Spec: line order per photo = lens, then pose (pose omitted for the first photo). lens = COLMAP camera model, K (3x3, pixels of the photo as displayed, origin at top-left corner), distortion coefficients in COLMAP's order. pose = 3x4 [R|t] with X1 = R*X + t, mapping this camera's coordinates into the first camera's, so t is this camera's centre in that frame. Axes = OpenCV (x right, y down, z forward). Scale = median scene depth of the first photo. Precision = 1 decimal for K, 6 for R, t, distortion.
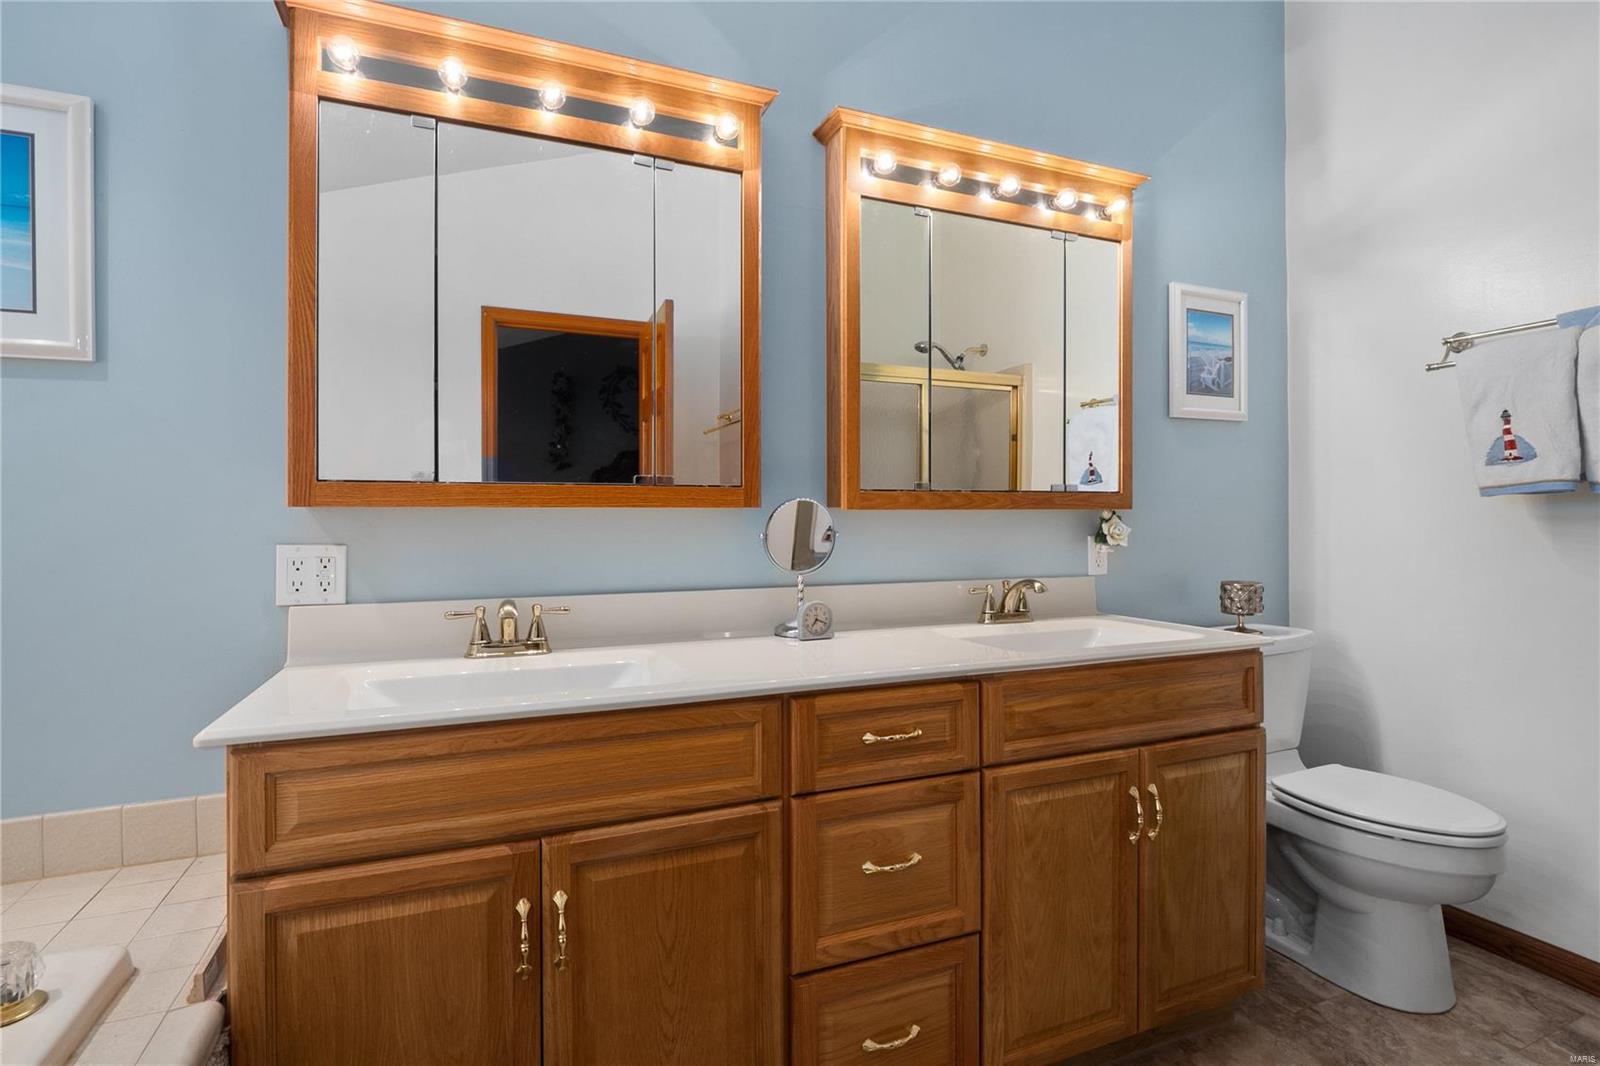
lens RADIAL K [[767.5, 0, 805.0], [0, 767.5, 519.4], [0, 0, 1]] dist [-0.012432, -0.002523]
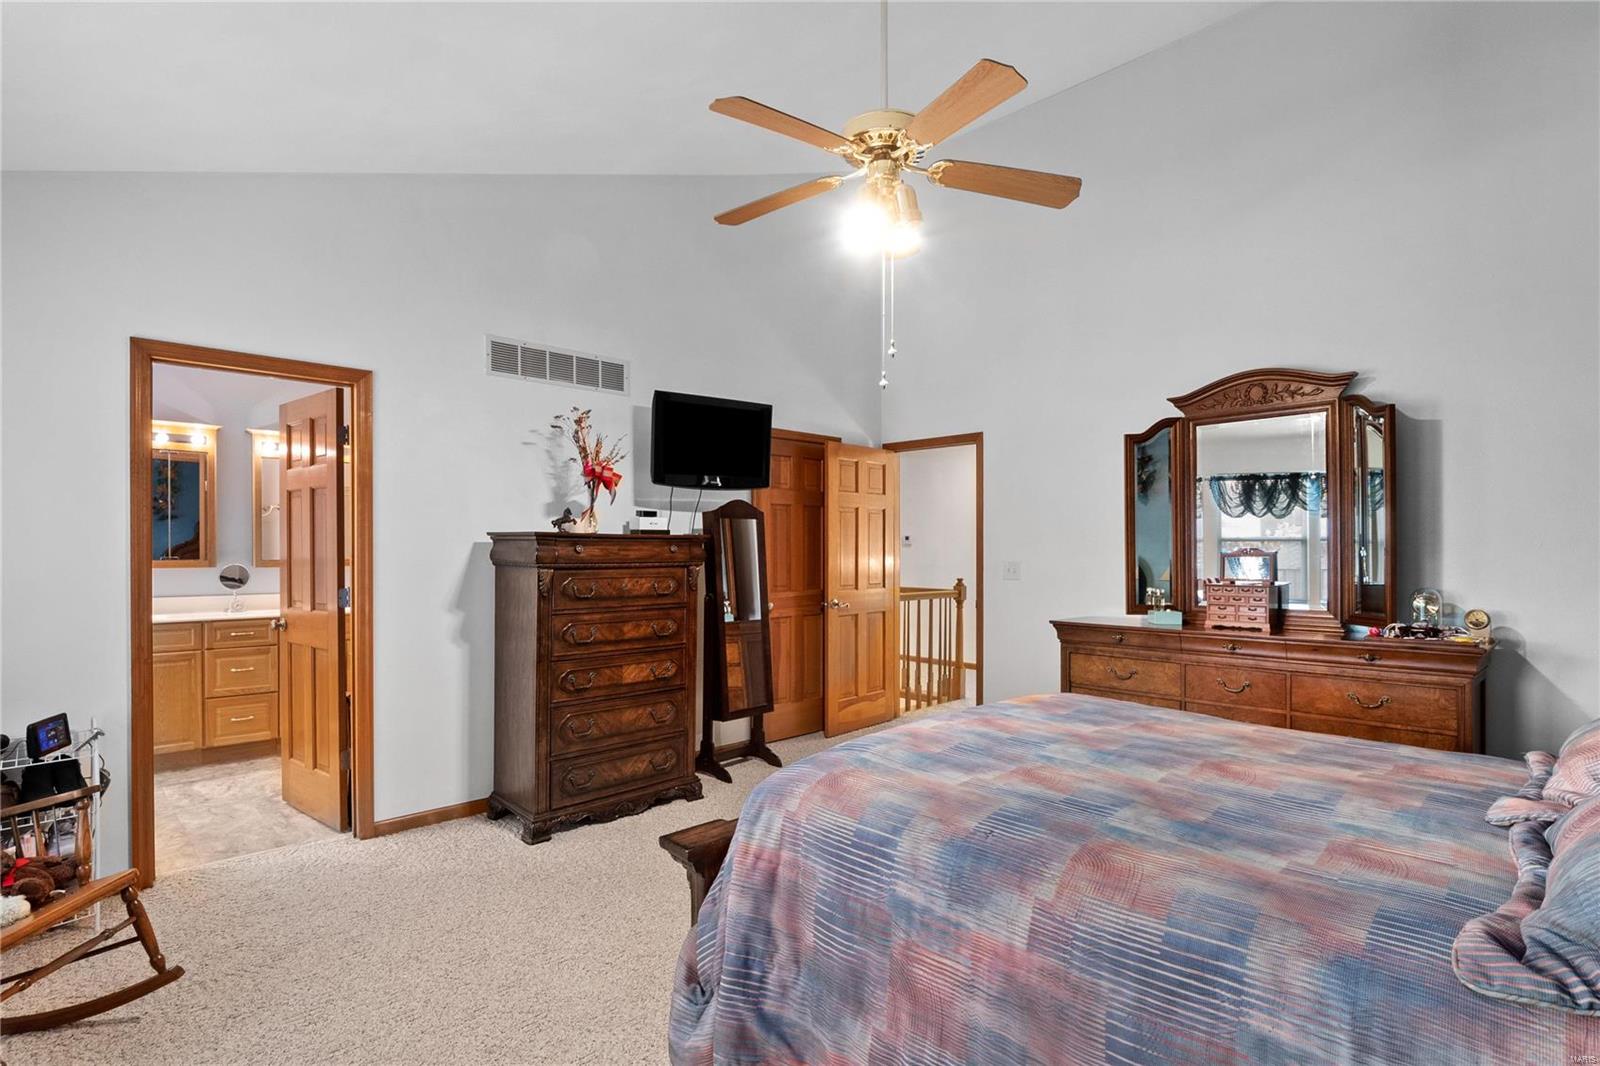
lens RADIAL K [[767.5, 0, 789.3], [0, 767.5, 557.8], [0, 0, 1]] dist [-0.012432, -0.002523]
pose [[0.934365, -0.006856, 0.356252, 1.267944], [0.007761, 0.999969, -0.001113, -0.045101], [-0.356234, 0.003805, 0.934389, -3.300826]]
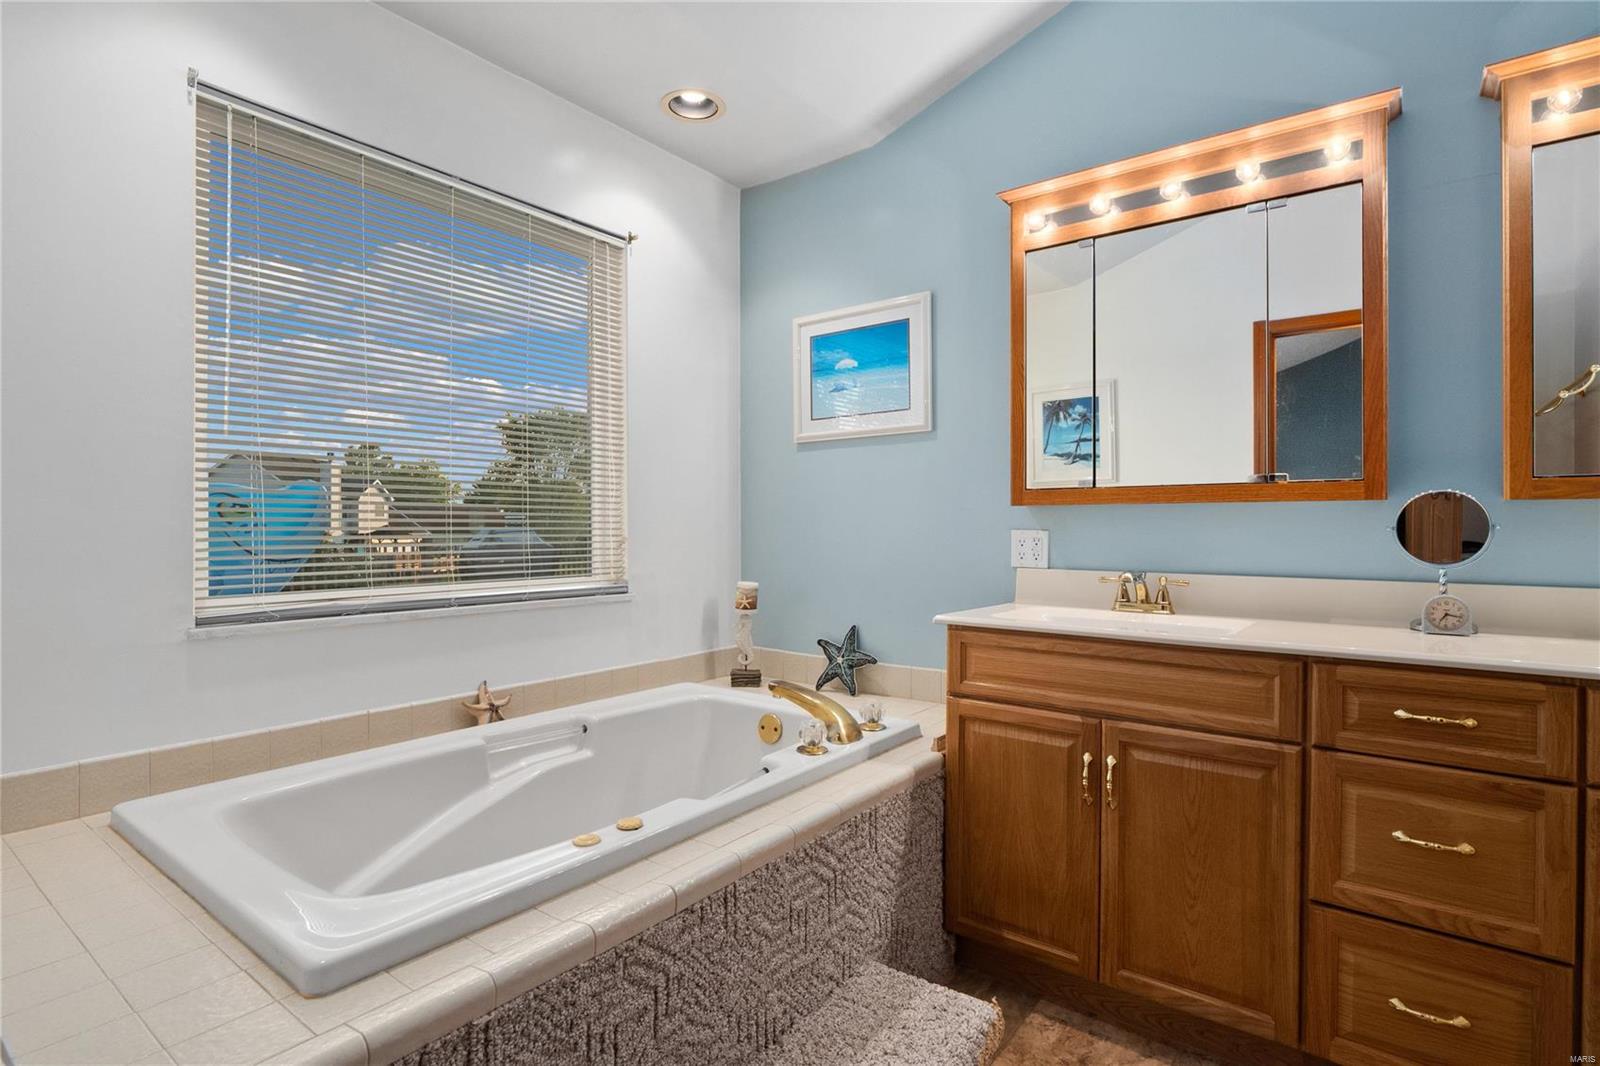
lens RADIAL K [[795.8, 0, 806.0], [0, 795.8, 525.4], [0, 0, 1]] dist [-0.007122, 0.000386]
pose [[0.500172, 0.001626, -0.865925, 0.633446], [-0.005098, 0.999986, -0.001067, 0.032029], [0.865911, 0.004949, 0.500174, -0.264679]]
